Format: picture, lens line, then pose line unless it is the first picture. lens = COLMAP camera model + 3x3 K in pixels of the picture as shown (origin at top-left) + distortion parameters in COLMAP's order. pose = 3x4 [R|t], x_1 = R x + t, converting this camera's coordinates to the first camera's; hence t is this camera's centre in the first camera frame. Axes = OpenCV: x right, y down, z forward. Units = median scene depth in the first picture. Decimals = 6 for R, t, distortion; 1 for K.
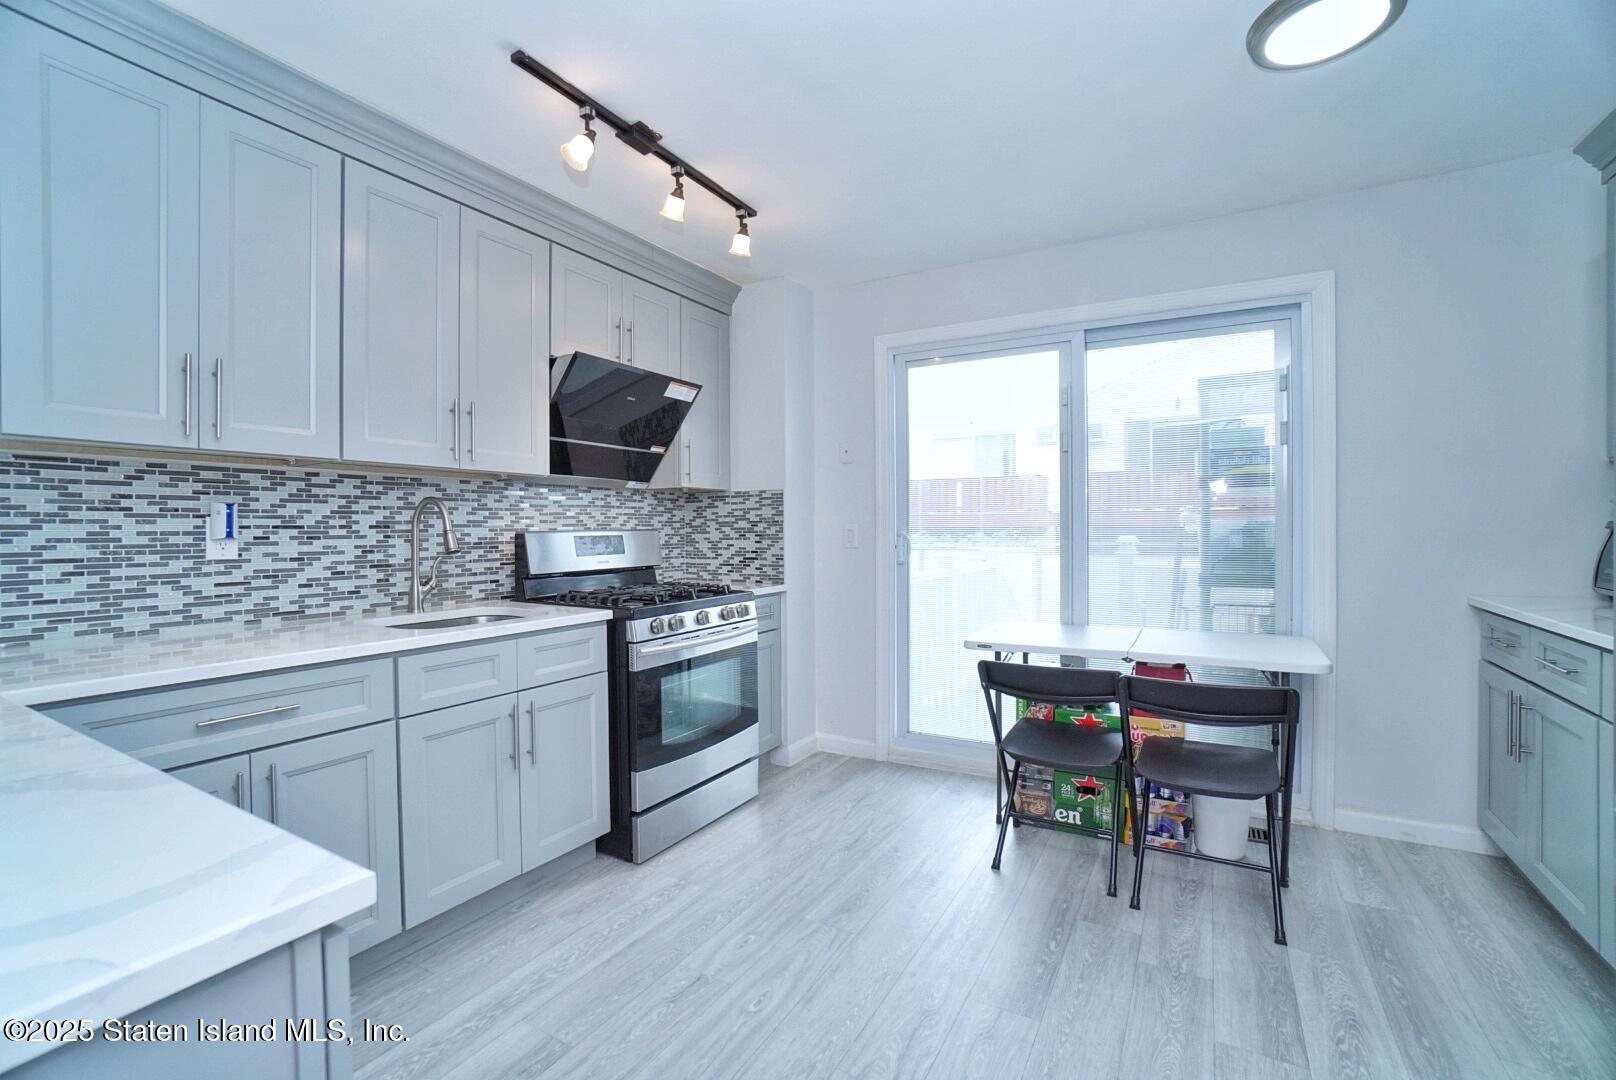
lens RADIAL K [[717.0, 0, 795.8], [0, 717.0, 538.3], [0, 0, 1]] dist [-0.040640, 0.012269]
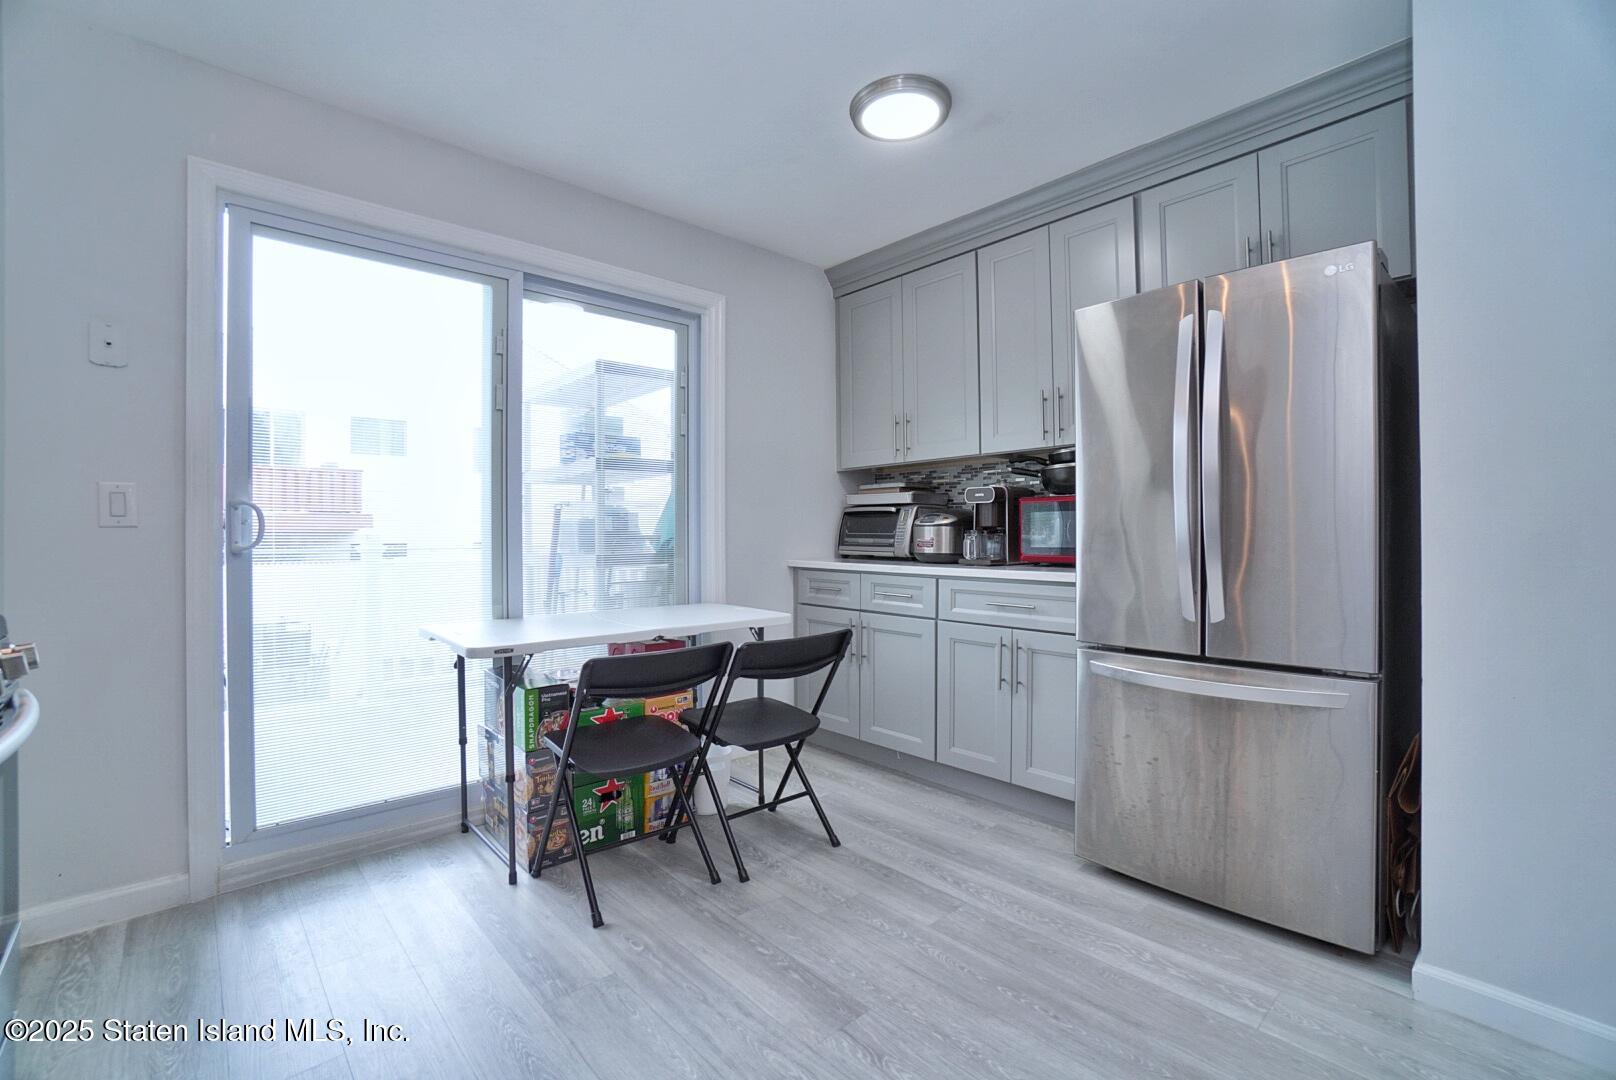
lens RADIAL K [[717.0, 0, 794.0], [0, 717.0, 538.7], [0, 0, 1]] dist [-0.040640, 0.012269]
pose [[0.306147, 0.002864, 0.951980, -0.356183], [0.017428, 0.999811, -0.008613, 0.048022], [-0.951825, 0.019228, 0.306039, 0.503058]]
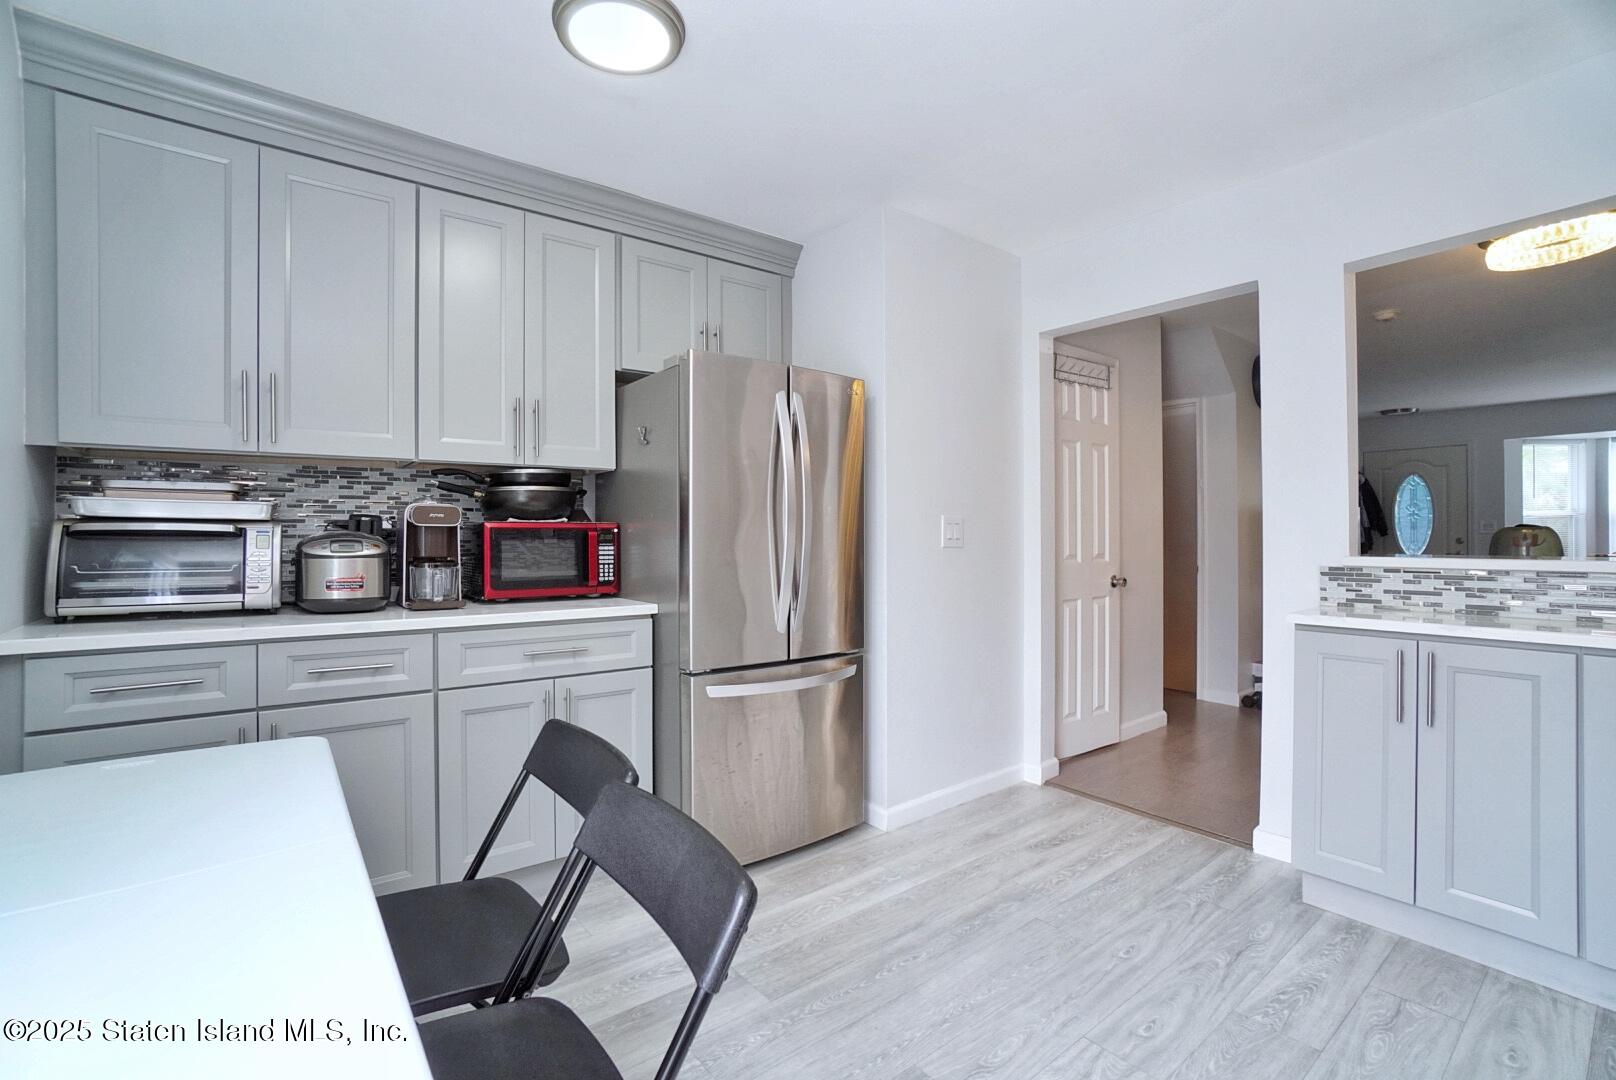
lens RADIAL K [[717.0, 0, 791.0], [0, 717.0, 541.2], [0, 0, 1]] dist [-0.040640, 0.012269]
pose [[-0.930707, 0.011667, 0.365579, 0.180063], [0.017835, 0.999750, 0.013499, -0.006215], [-0.365330, 0.019084, -0.930682, 1.303249]]
